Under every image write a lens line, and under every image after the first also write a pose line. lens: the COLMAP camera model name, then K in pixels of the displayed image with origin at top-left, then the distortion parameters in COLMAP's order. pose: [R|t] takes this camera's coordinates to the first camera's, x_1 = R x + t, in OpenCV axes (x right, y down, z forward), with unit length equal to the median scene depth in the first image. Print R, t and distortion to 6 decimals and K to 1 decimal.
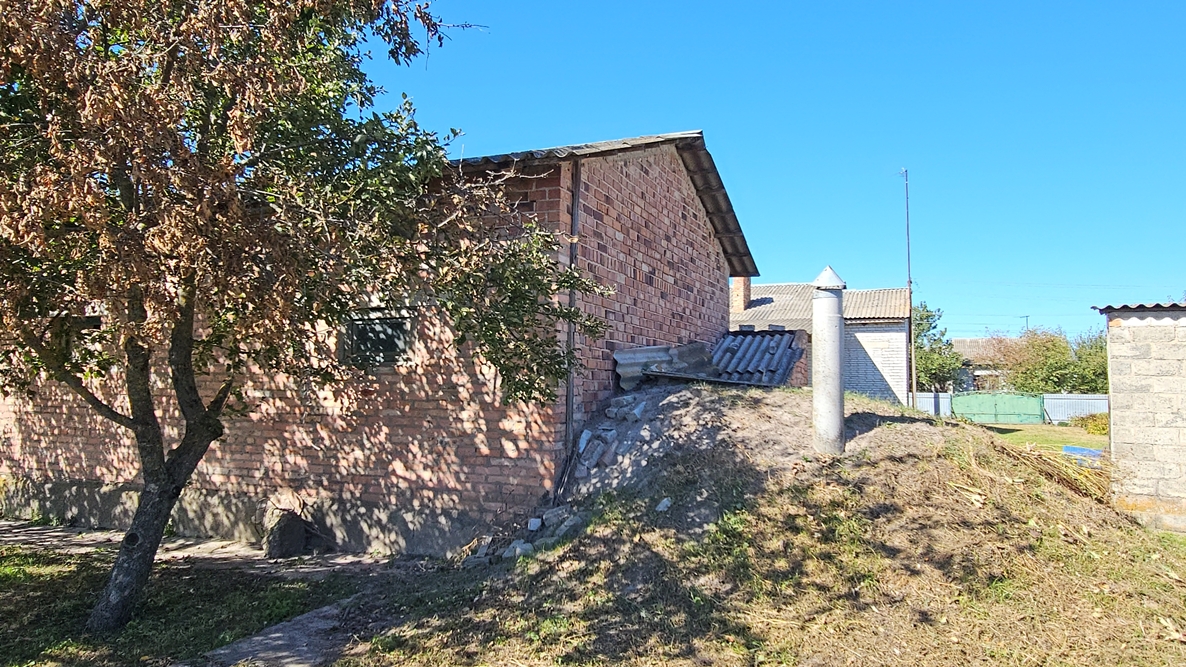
lens RADIAL K [[789.0, 0, 570.9], [0, 789.0, 339.0], [0, 0, 1]] dist [0.000741, 0.000168]
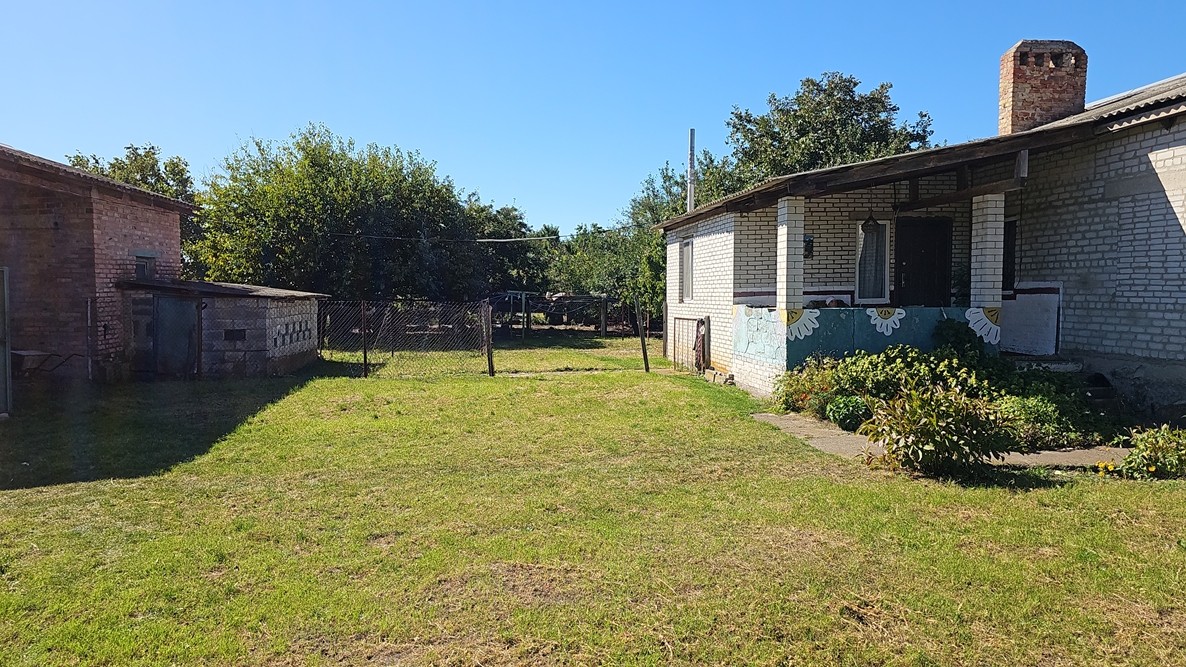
lens RADIAL K [[796.9, 0, 586.0], [0, 796.9, 334.2], [0, 0, 1]] dist [0.023619, -0.017366]
pose [[0.511282, 0.033396, -0.858764, 0.567235], [0.059734, 0.995447, 0.074275, 0.035252], [0.857335, -0.089273, 0.506959, 0.578334]]
